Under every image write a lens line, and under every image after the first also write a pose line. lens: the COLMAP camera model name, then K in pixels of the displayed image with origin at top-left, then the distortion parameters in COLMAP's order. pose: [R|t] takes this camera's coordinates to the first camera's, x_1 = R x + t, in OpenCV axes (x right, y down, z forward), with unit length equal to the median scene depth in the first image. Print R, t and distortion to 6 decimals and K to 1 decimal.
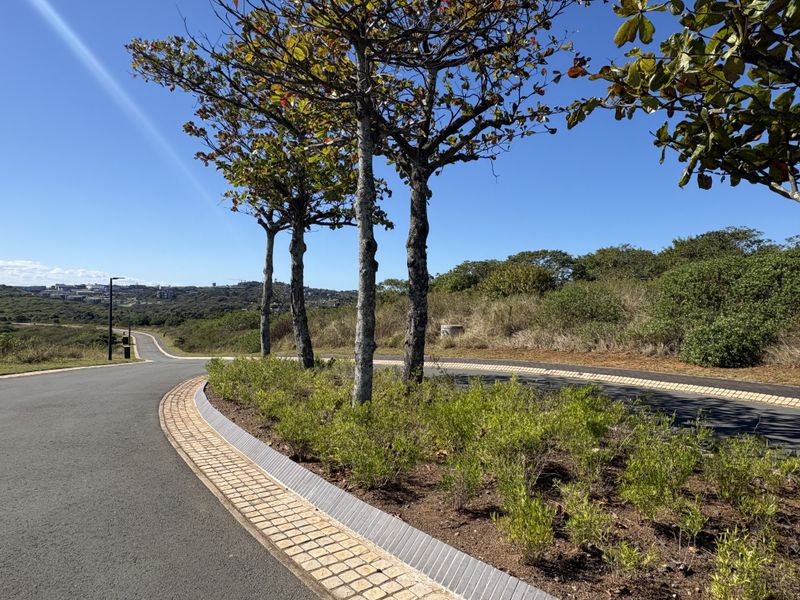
lens RADIAL K [[523.2, 0, 393.9], [0, 523.2, 300.4], [0, 0, 1]] dist [-0.001336, 0.009299]
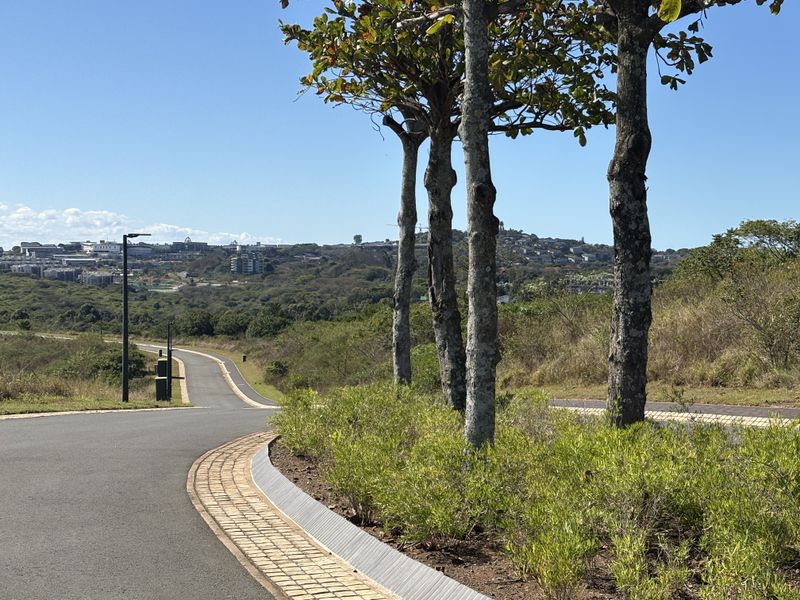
lens RADIAL K [[1328.6, 0, 402.6], [0, 1328.6, 302.0], [0, 0, 1]] dist [0.164430, 0.000000]
pose [[0.956005, -0.002944, -0.293335, 0.124609], [0.009036, 0.999771, 0.019415, -0.002953], [0.293211, -0.021211, 0.955812, -0.203290]]
